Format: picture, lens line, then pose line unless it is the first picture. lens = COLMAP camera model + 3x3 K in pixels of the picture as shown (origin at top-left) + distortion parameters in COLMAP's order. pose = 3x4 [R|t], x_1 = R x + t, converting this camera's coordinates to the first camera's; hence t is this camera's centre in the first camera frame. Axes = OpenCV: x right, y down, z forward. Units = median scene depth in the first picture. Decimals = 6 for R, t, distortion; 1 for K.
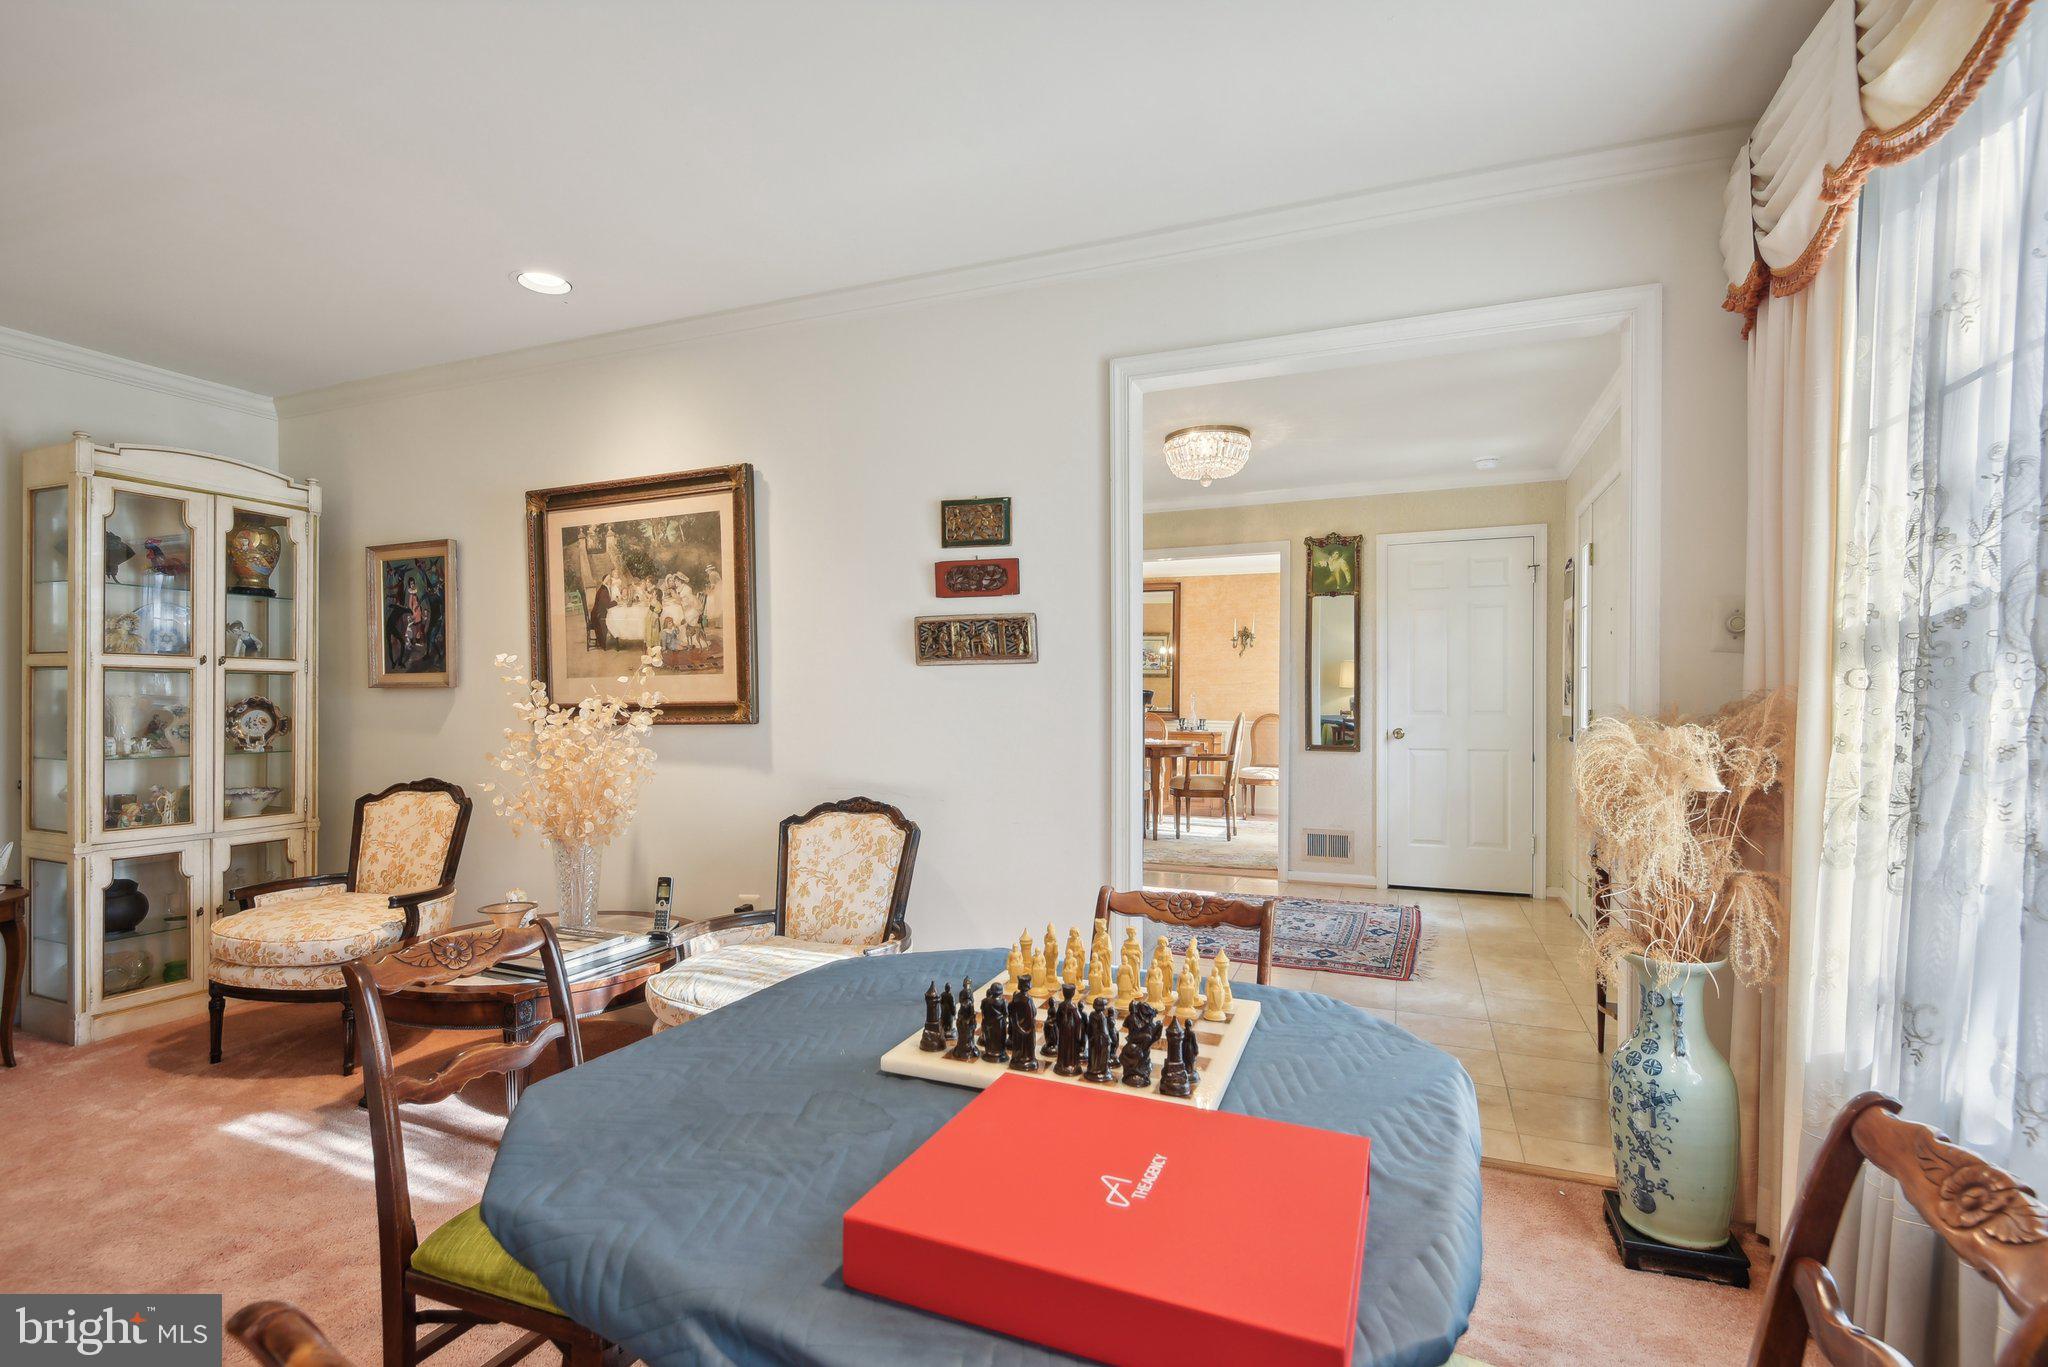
lens RADIAL K [[953.1, 0, 1033.5], [0, 953.1, 699.4], [0, 0, 1]] dist [0.005186, -0.005444]
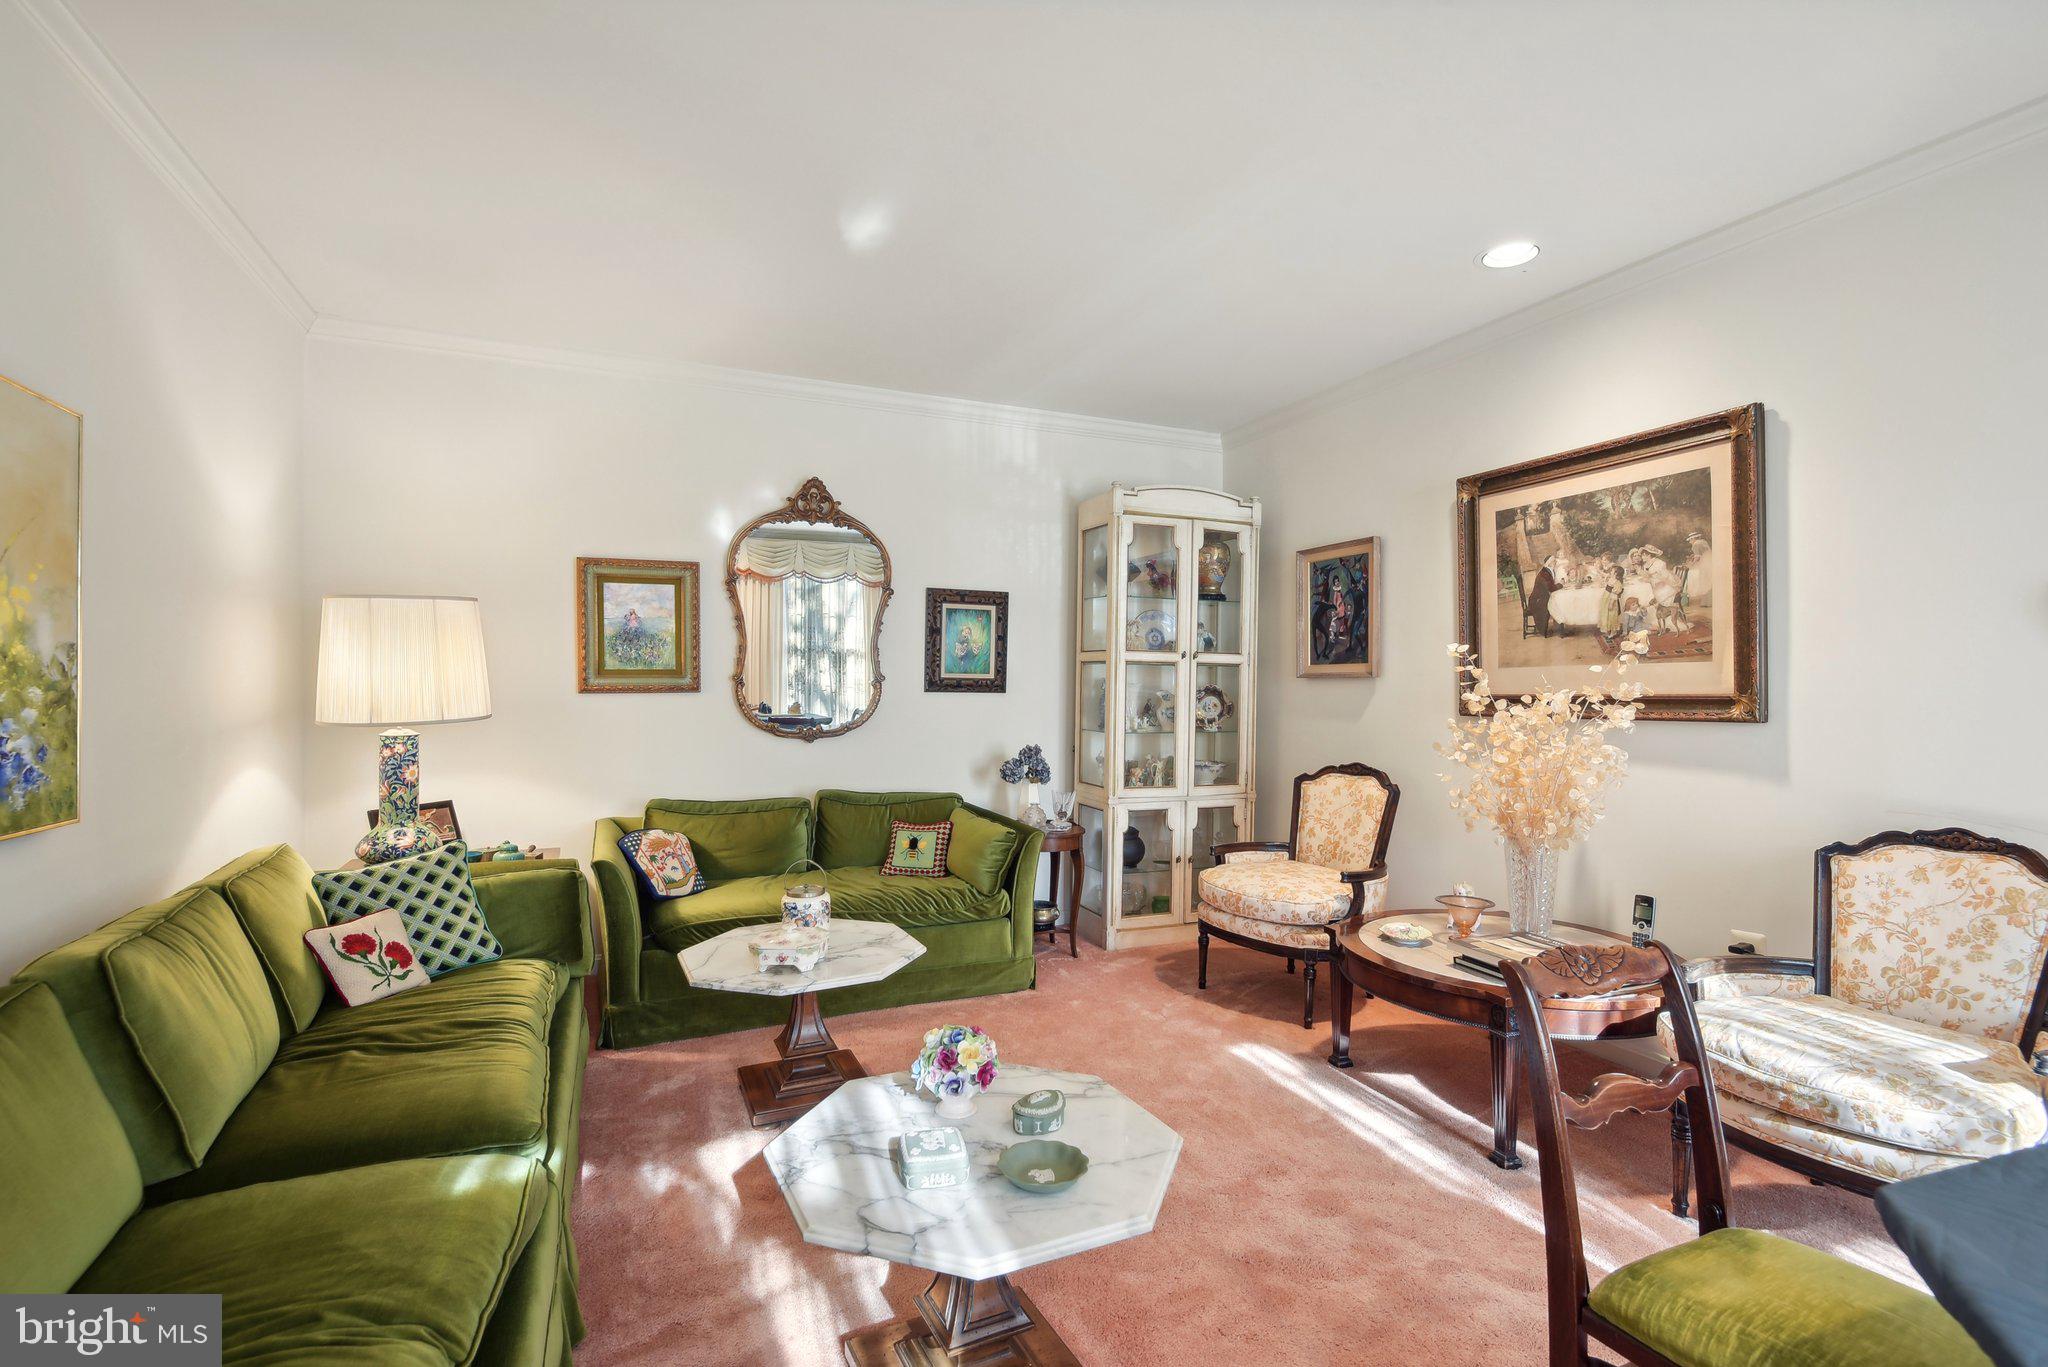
lens RADIAL K [[953.1, 0, 1016.3], [0, 953.1, 680.1], [0, 0, 1]] dist [0.005186, -0.005444]
pose [[0.706839, 0.002823, -0.707369, -0.166956], [-0.009170, 0.999945, -0.005173, -0.000481], [0.707315, 0.010143, 0.706826, -0.022015]]
